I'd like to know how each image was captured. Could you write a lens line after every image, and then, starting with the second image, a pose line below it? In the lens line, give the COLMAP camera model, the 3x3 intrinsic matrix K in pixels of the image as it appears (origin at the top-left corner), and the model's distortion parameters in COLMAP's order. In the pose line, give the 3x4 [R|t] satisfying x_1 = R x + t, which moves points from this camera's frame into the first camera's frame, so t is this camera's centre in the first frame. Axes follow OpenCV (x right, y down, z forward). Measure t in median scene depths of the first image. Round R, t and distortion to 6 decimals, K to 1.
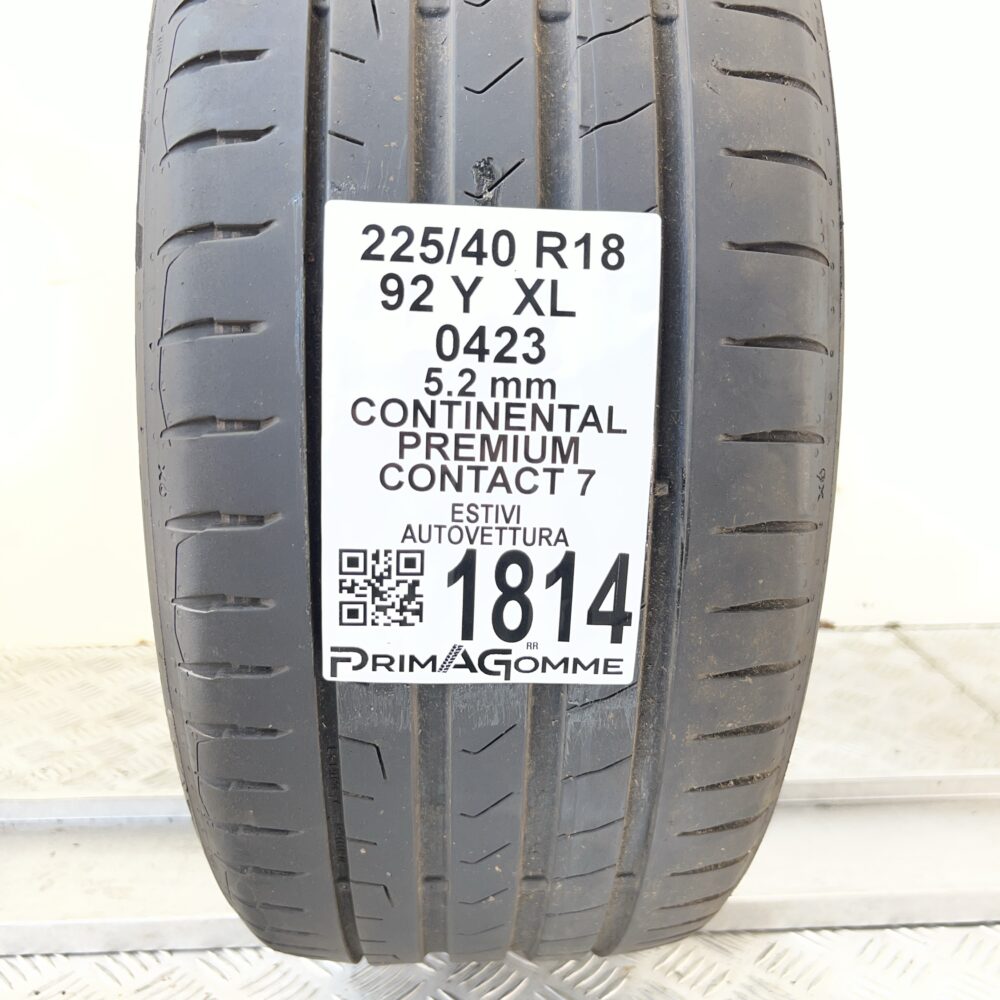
lens RADIAL K [[1044.4, 0, 503.3], [0, 1044.4, 504.2], [0, 0, 1]] dist [-0.005675, 0.000000]
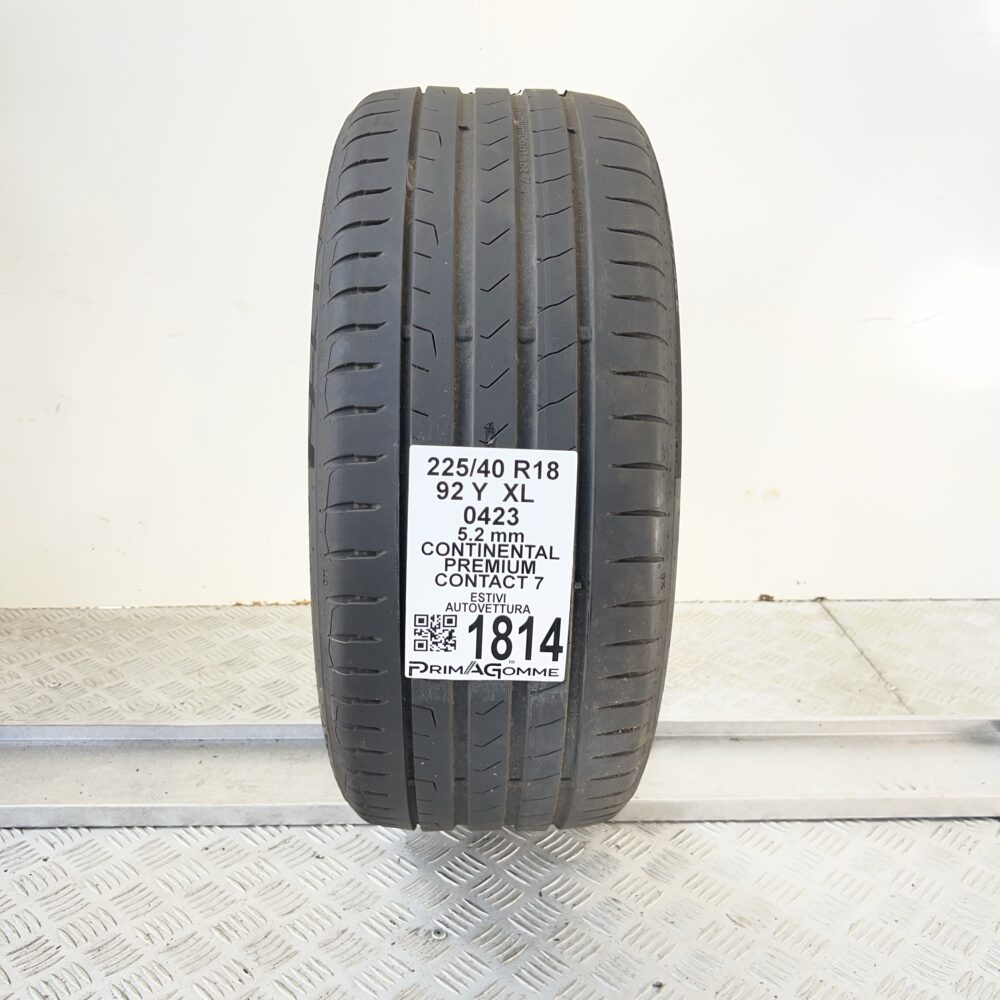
lens RADIAL K [[1044.4, 0, 499.5], [0, 1044.4, 495.5], [0, 0, 1]] dist [-0.005675, 0.000000]
pose [[0.999533, 0.012448, -0.027907, 0.053430], [-0.010613, 0.997830, 0.064983, -0.291630], [0.028655, -0.064656, 0.997496, -0.898080]]
